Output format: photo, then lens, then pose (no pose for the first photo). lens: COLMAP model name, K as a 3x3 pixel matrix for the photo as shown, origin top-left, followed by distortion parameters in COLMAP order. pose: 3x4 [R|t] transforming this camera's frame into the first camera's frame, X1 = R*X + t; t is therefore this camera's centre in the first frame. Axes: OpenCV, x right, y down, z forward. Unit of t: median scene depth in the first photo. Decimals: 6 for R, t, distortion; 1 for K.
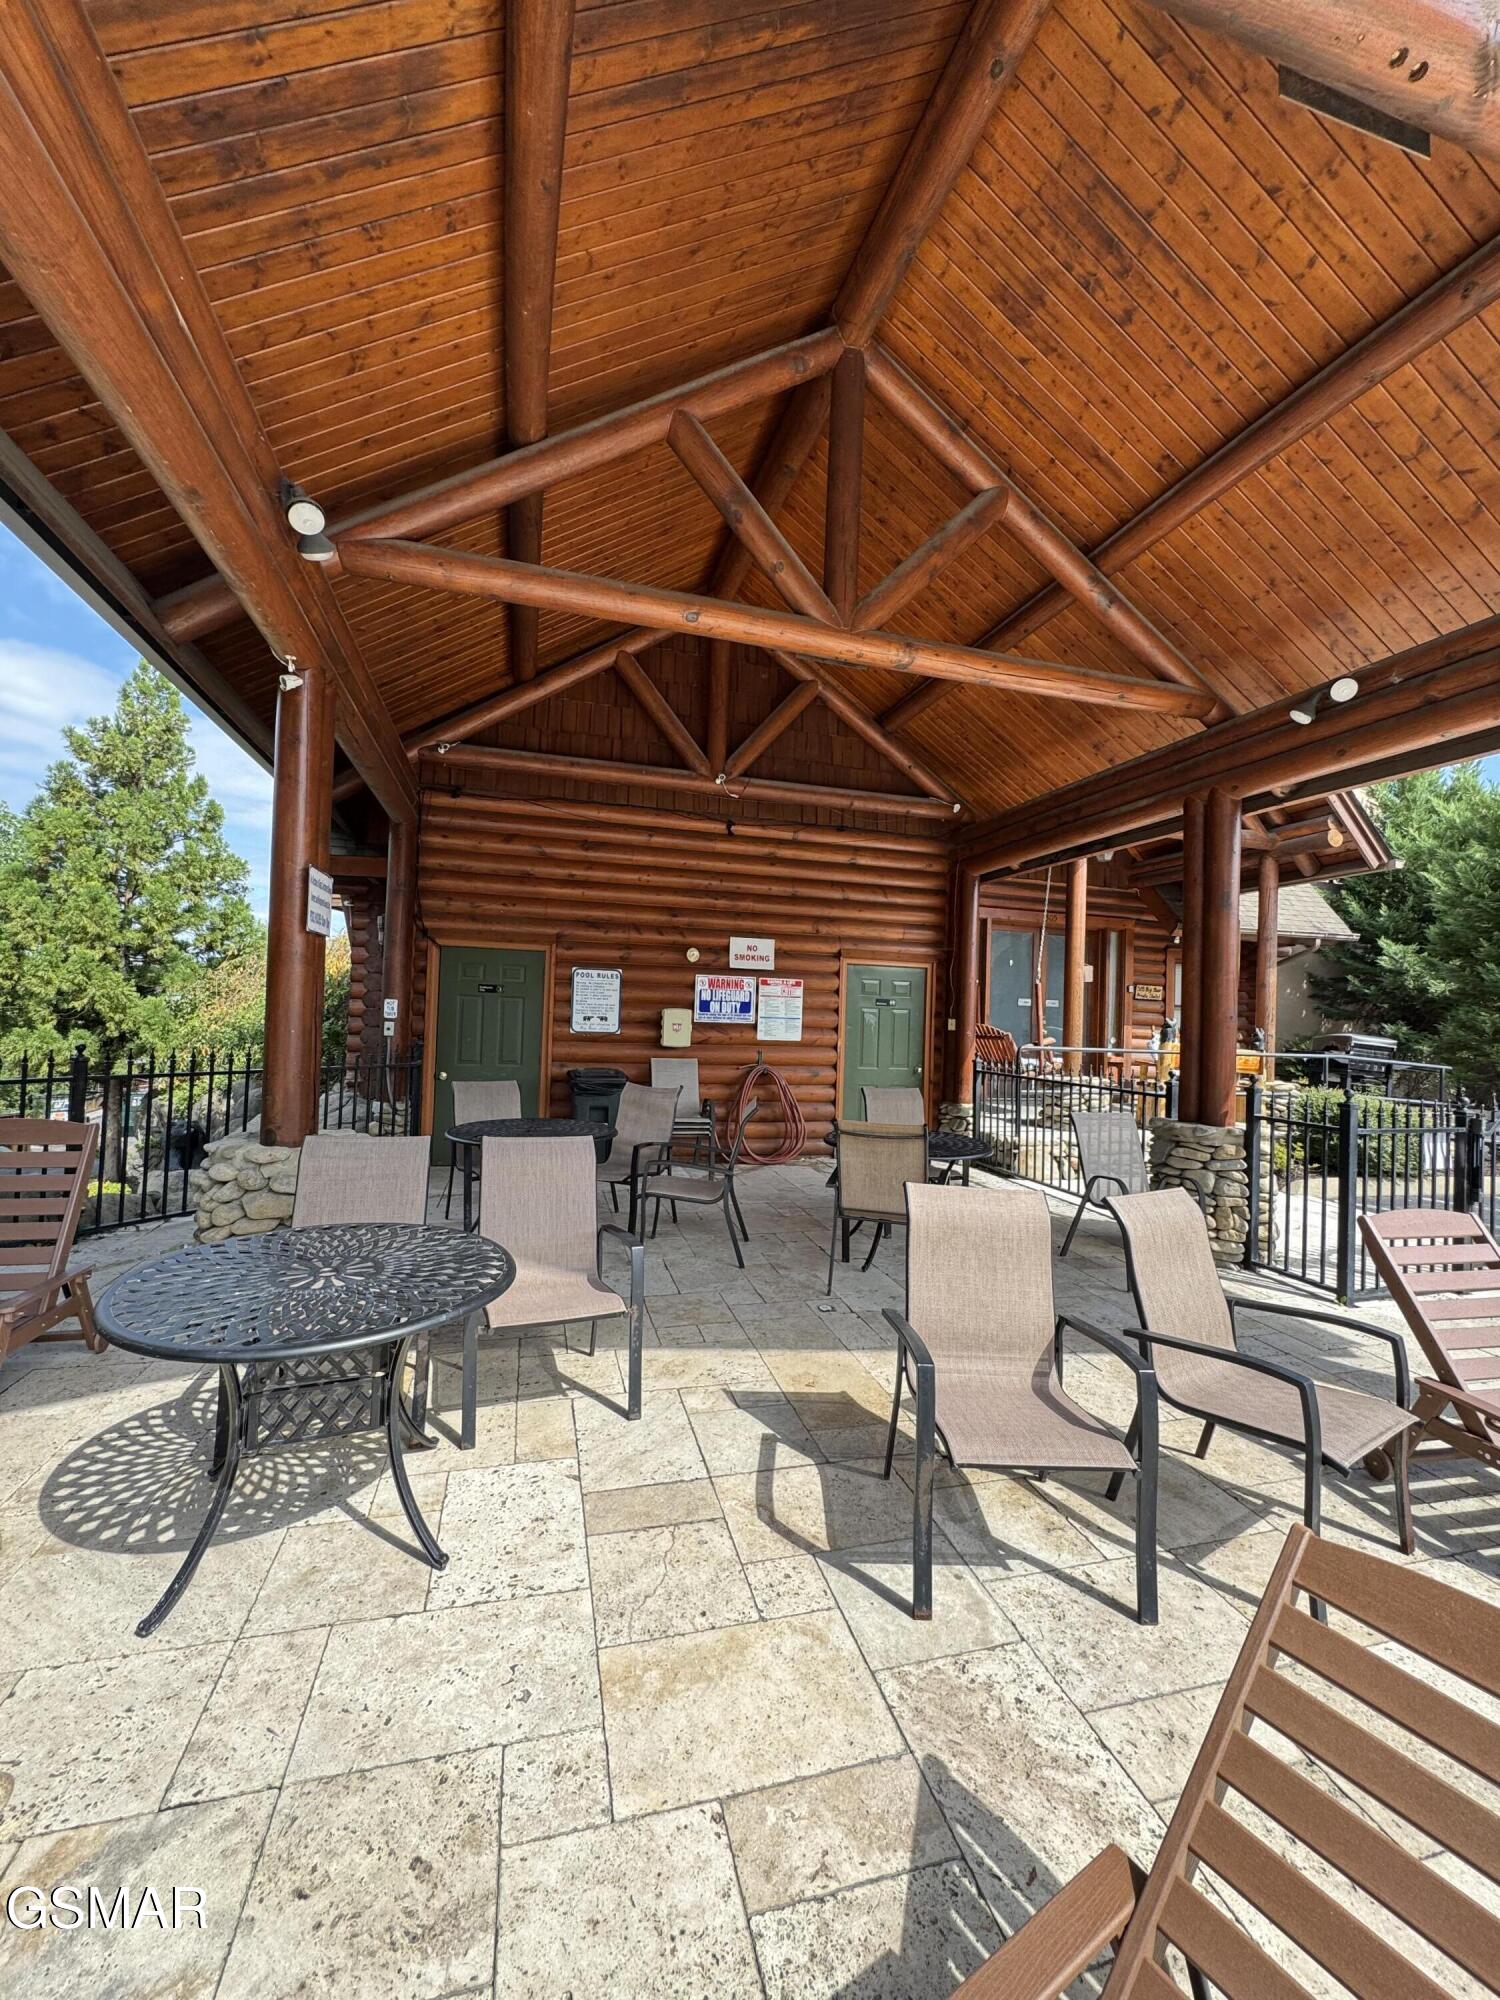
lens RADIAL K [[796.4, 0, 746.5], [0, 796.4, 1001.3], [0, 0, 1]] dist [-0.005704, 0.000461]
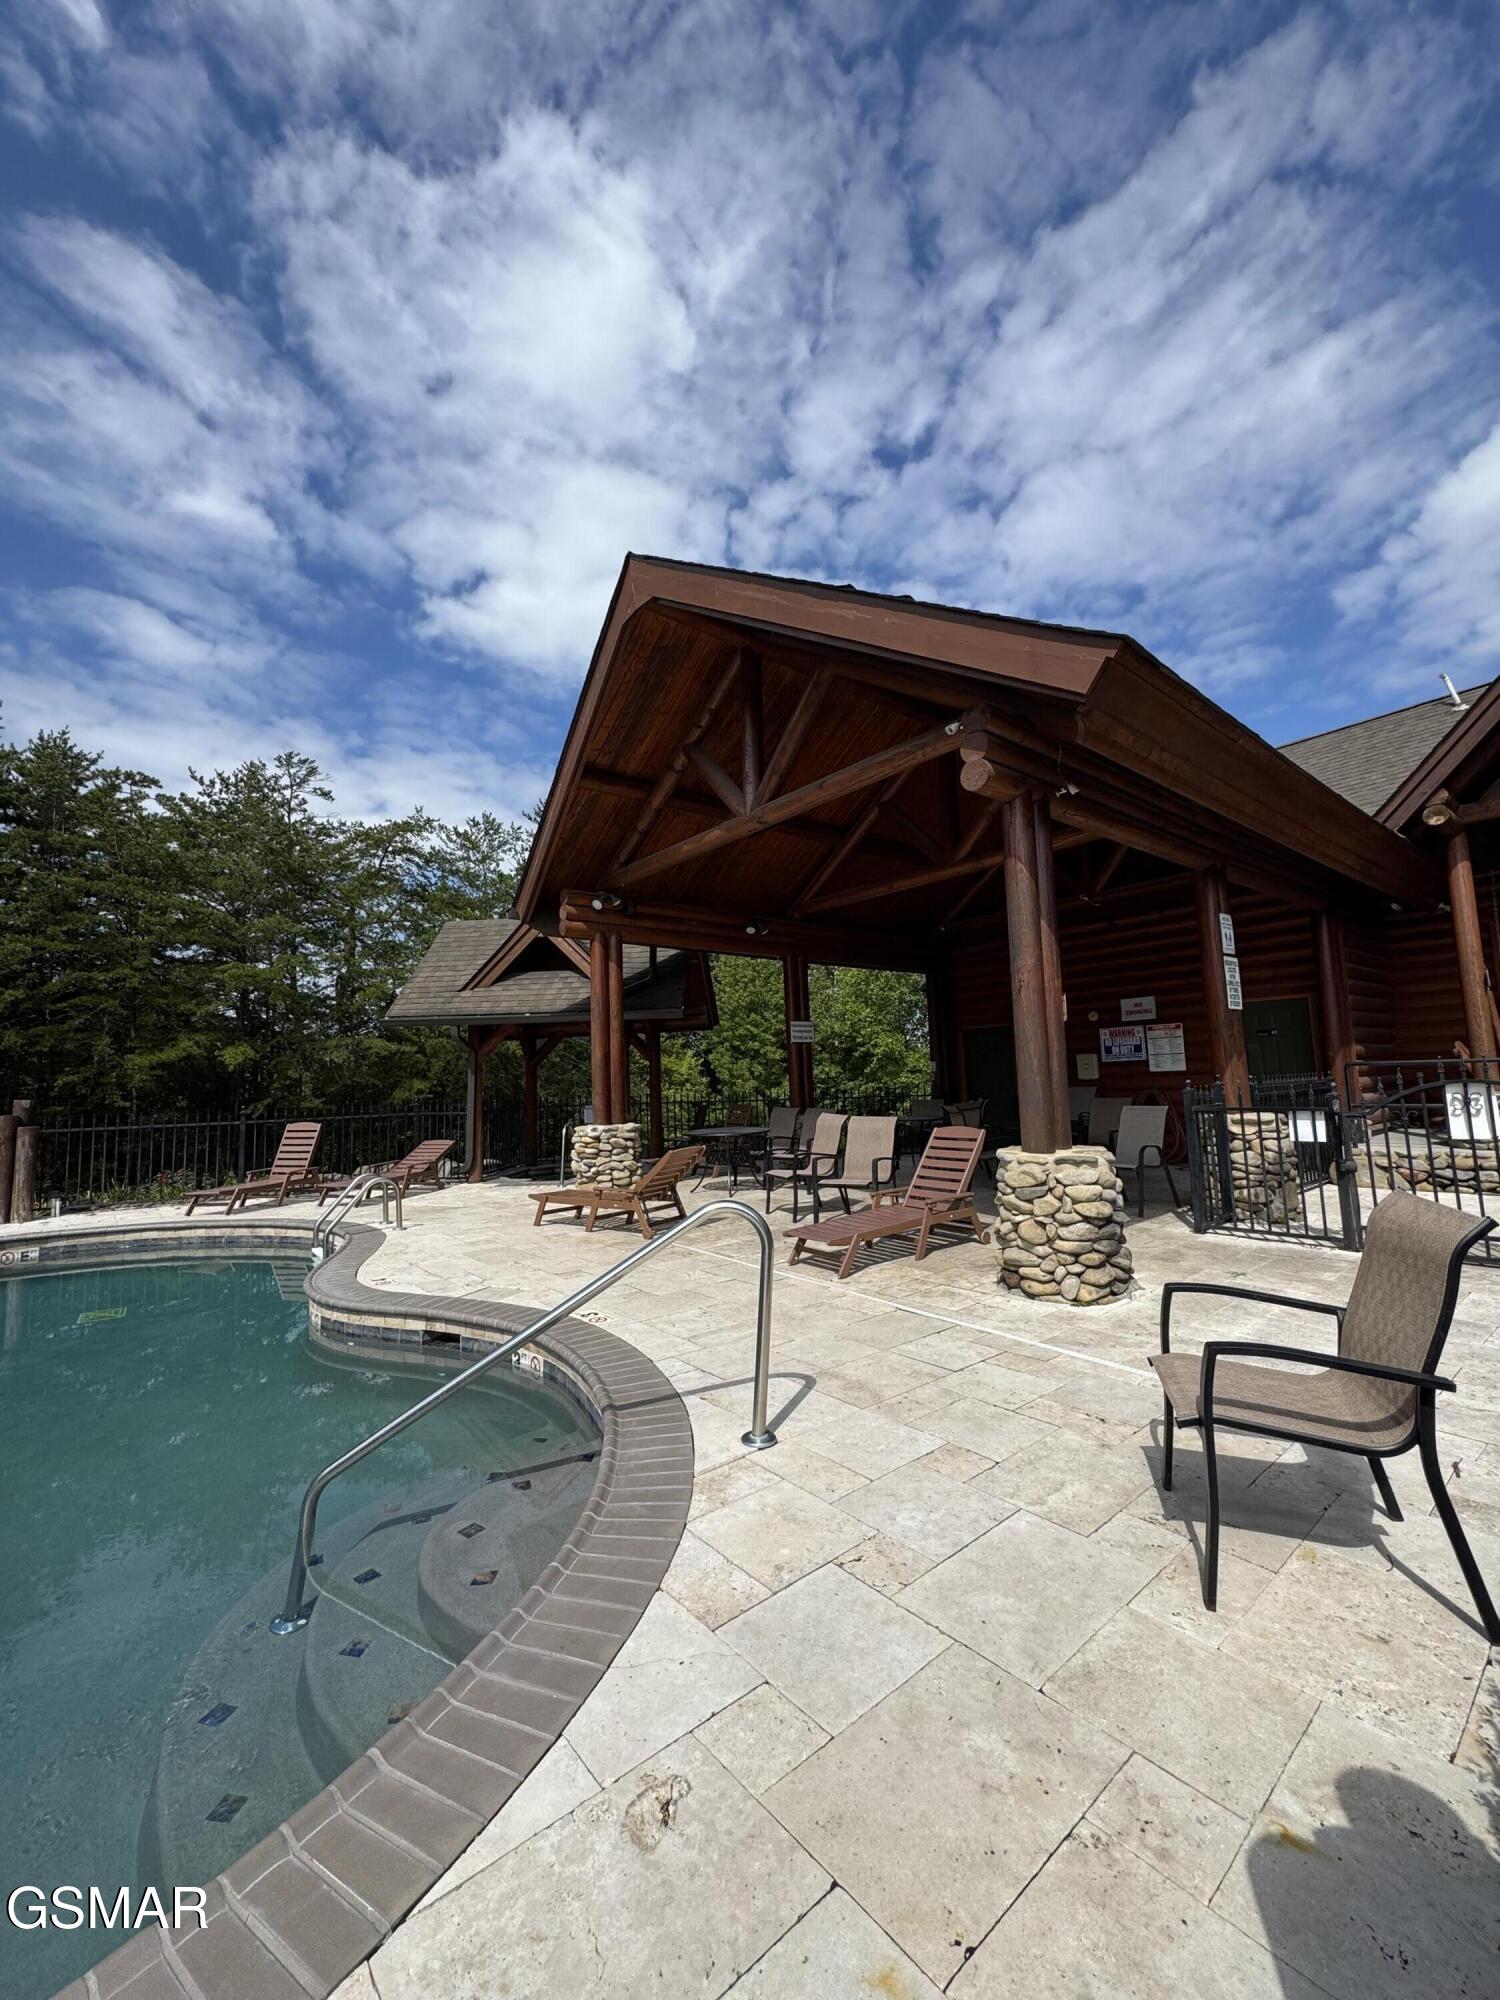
lens RADIAL K [[796.4, 0, 753.8], [0, 796.4, 997.5], [0, 0, 1]] dist [-0.005704, 0.000461]
pose [[0.410595, -0.143547, -0.900448, 0.966970], [0.068763, 0.989593, -0.126403, 0.047684], [0.909221, -0.010017, 0.416192, -0.166389]]
